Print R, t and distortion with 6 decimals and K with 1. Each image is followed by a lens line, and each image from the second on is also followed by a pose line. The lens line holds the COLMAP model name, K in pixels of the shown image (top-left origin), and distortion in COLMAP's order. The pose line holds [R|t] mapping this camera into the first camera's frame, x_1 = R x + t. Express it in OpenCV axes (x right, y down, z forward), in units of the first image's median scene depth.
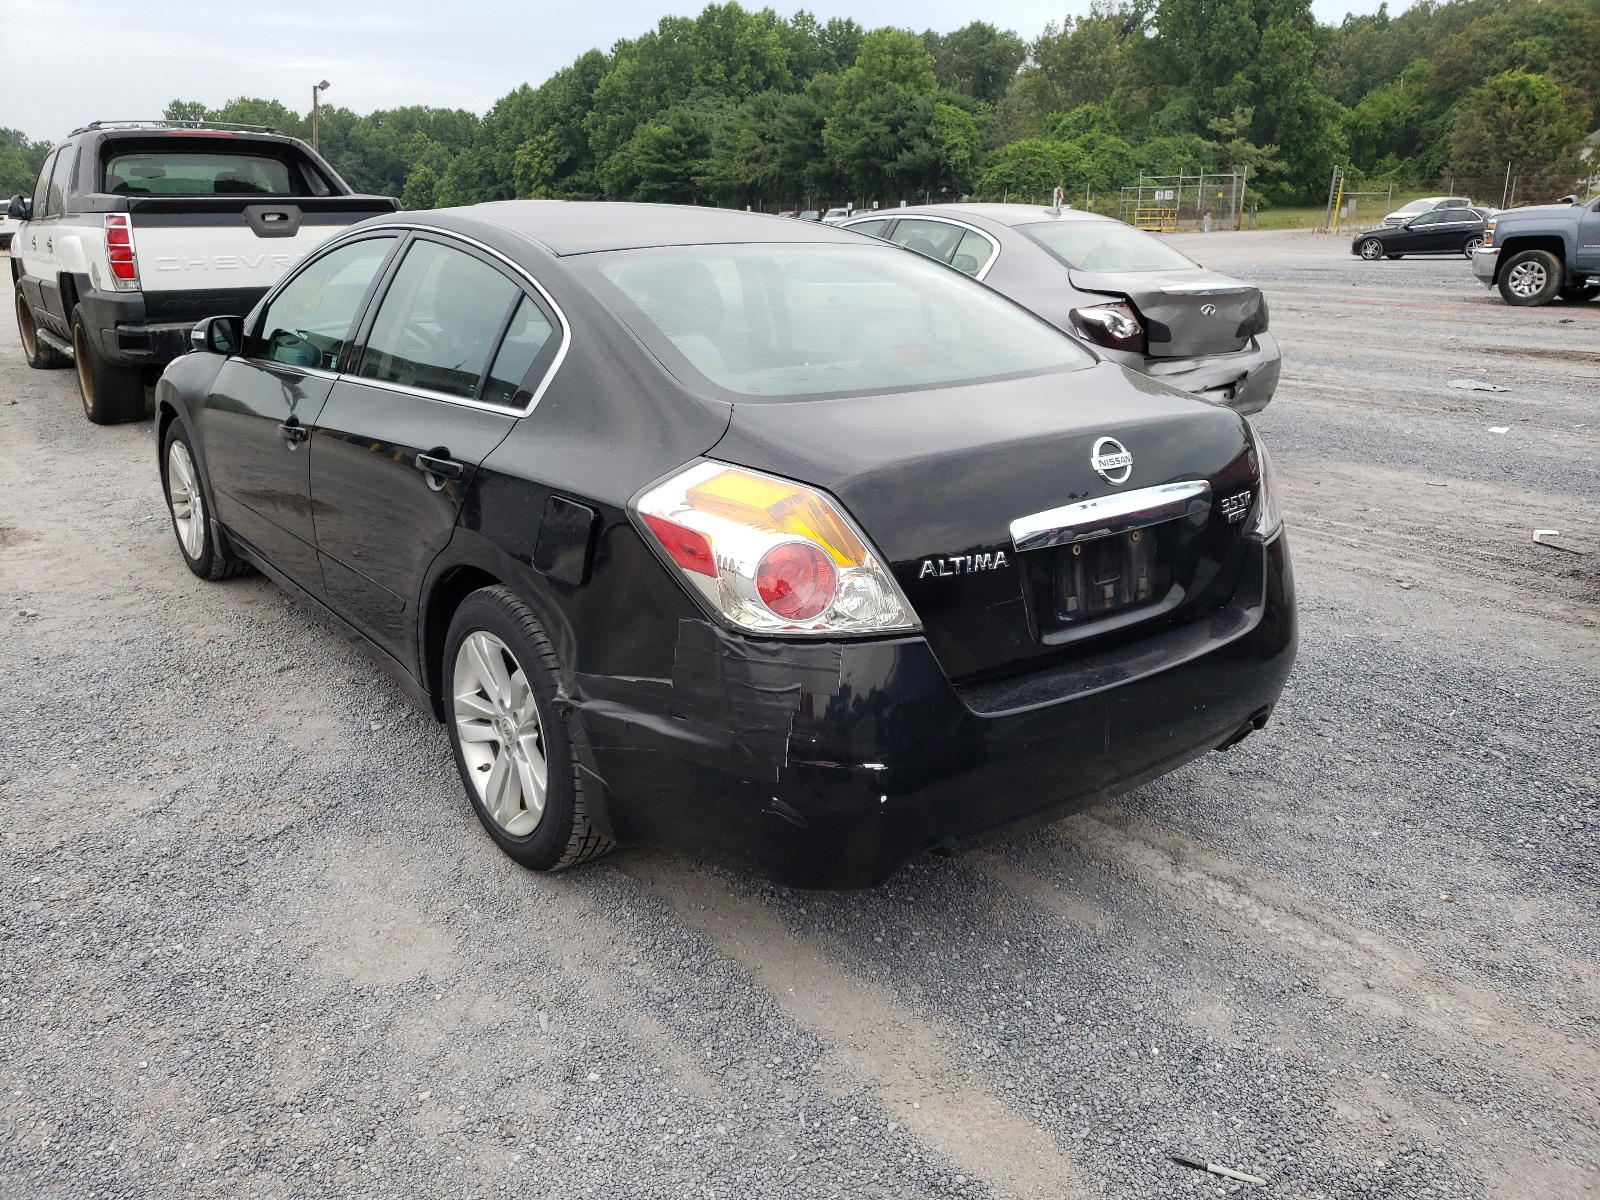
lens RADIAL K [[1221.8, 0, 797.4], [0, 1221.8, 571.2], [0, 0, 1]] dist [0.014240, 0.005742]
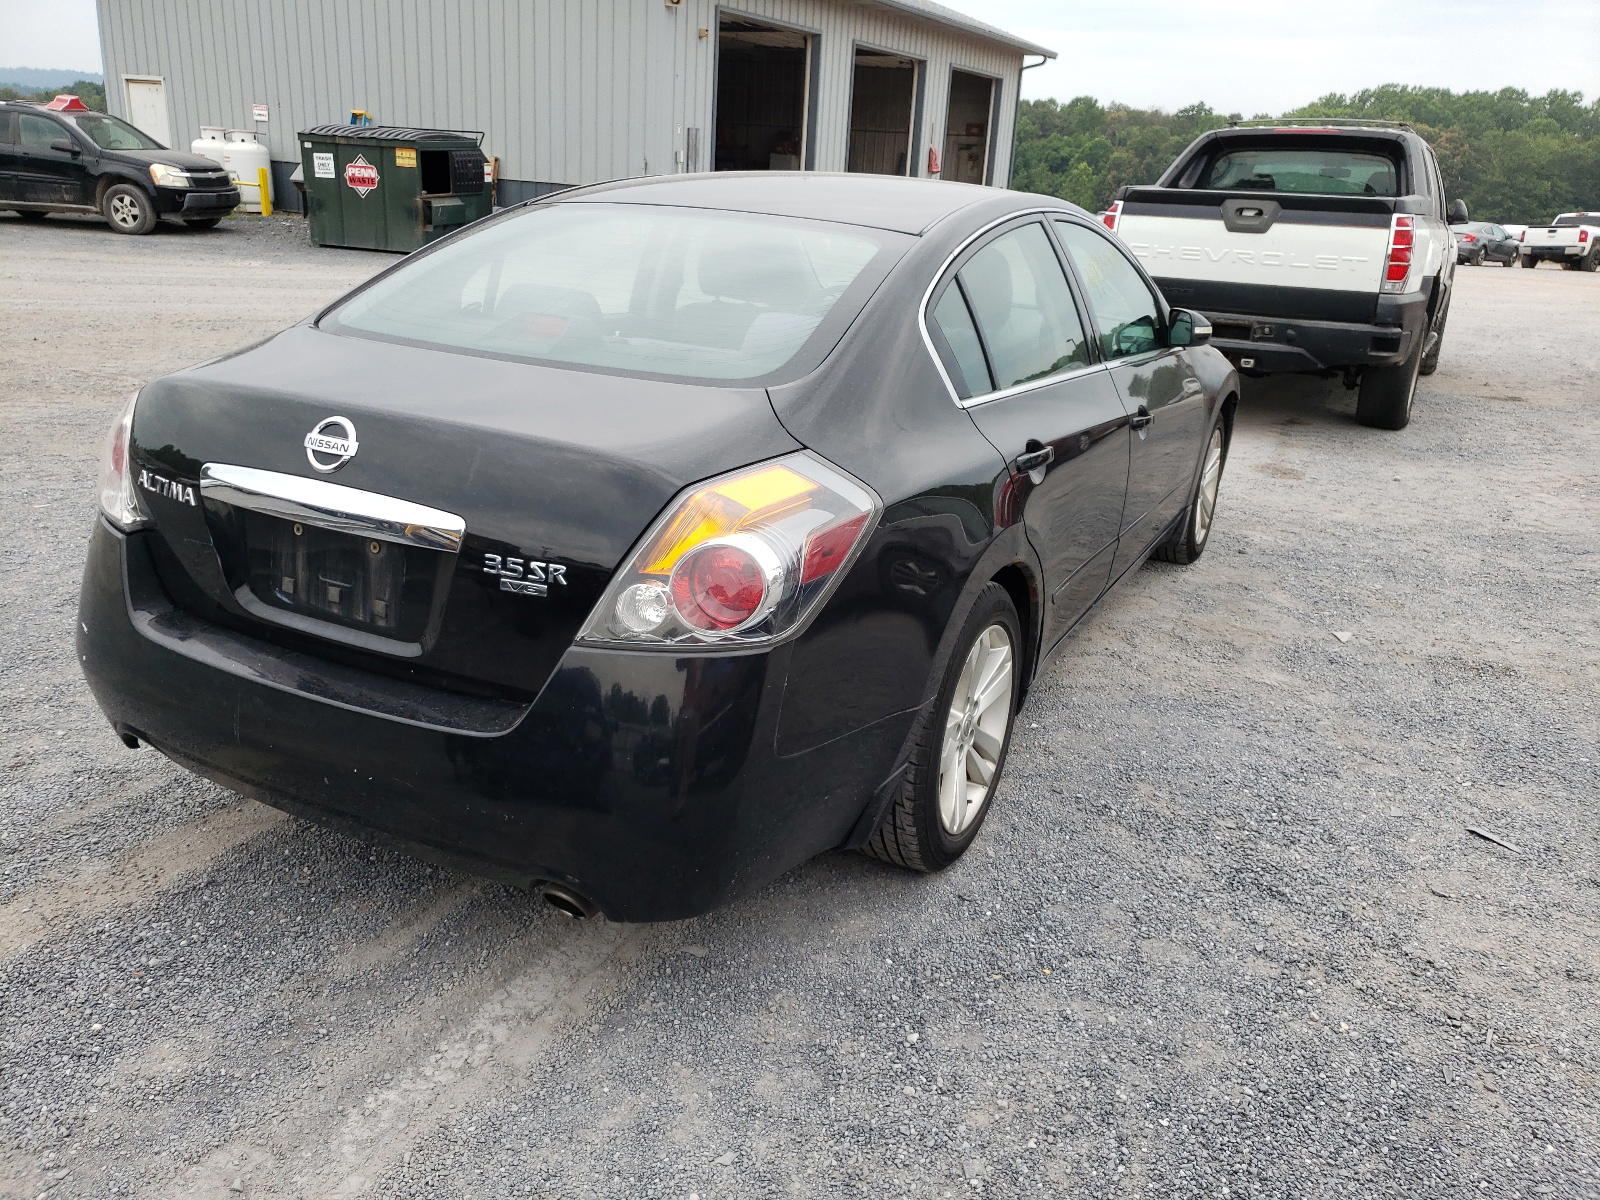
lens RADIAL K [[1231.3, 0, 800.0], [0, 1231.3, 600.0], [0, 0, 1]] dist [0.005124, -0.003267]
pose [[0.440932, 0.312010, -0.841563, 1.173837], [-0.304466, 0.934033, 0.186770, -0.251889], [0.844322, 0.173874, 0.506842, 0.858463]]
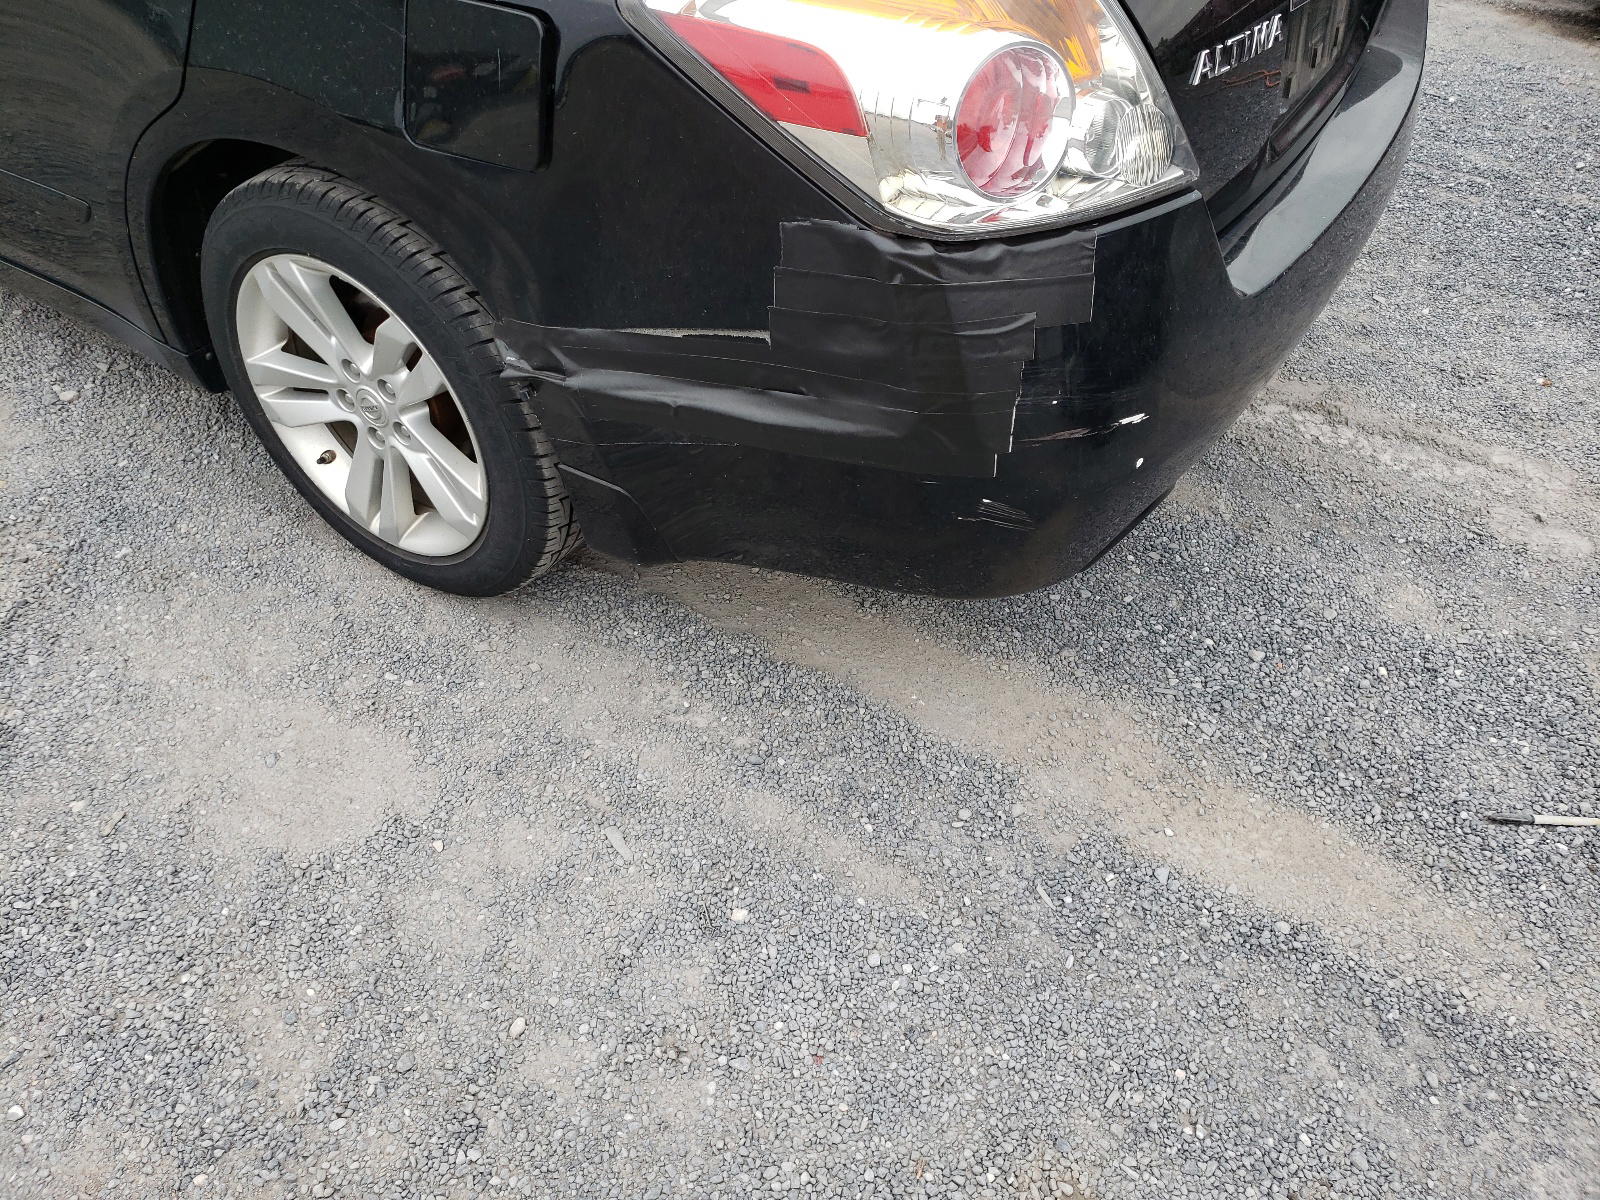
lens RADIAL K [[1221.8, 0, 797.4], [0, 1221.8, 571.2], [0, 0, 1]] dist [0.014240, 0.005742]
pose [[0.945449, -0.223453, 0.237054, -0.228044], [0.099821, 0.891384, 0.442120, -0.055706], [-0.310099, -0.394339, 0.865064, 0.418162]]
